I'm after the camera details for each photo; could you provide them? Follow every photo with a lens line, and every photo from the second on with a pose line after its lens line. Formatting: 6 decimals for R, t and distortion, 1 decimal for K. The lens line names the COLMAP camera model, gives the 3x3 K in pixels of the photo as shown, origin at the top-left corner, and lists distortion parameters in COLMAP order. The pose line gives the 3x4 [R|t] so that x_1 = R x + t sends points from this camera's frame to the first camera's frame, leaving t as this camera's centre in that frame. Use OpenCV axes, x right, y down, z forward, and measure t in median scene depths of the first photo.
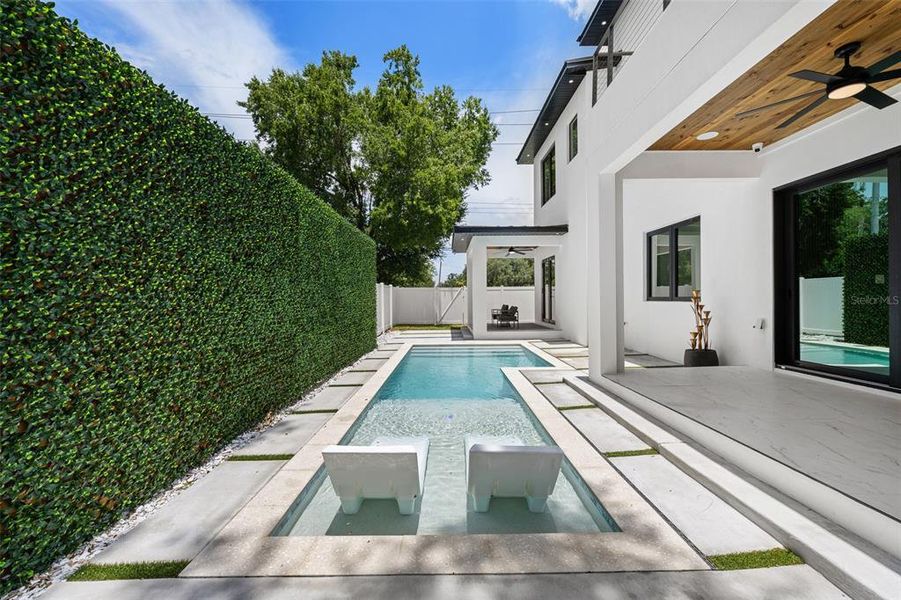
lens RADIAL K [[357.5, 0, 449.8], [0, 357.5, 299.1], [0, 0, 1]] dist [-0.000367, 0.000105]
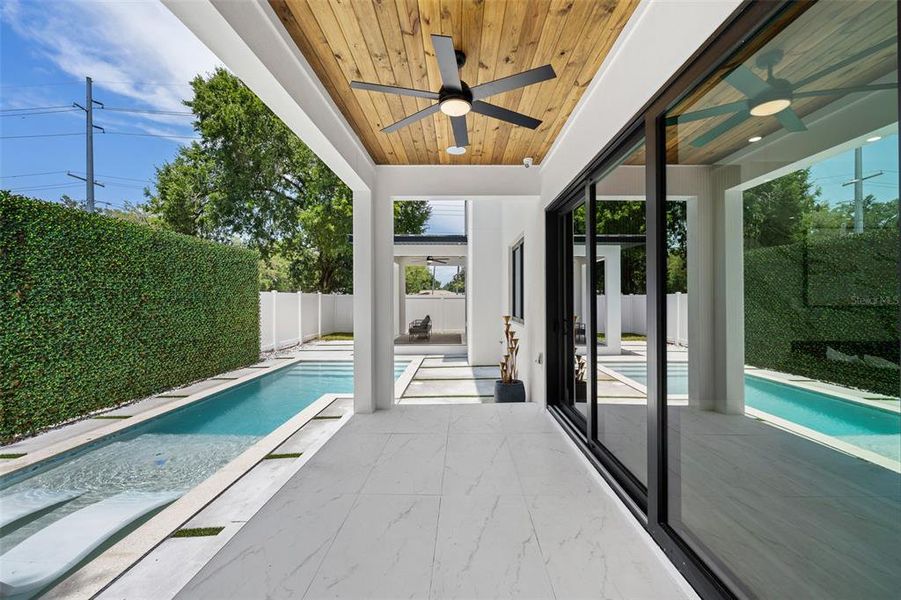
lens RADIAL K [[364.1, 0, 456.3], [0, 364.1, 297.2], [0, 0, 1]] dist [-0.000219, 0.000020]
pose [[0.999886, 0.008314, -0.012584, 0.496683], [-0.008368, 0.999956, -0.004260, -0.058331], [0.012548, 0.004365, 0.999912, 0.060152]]
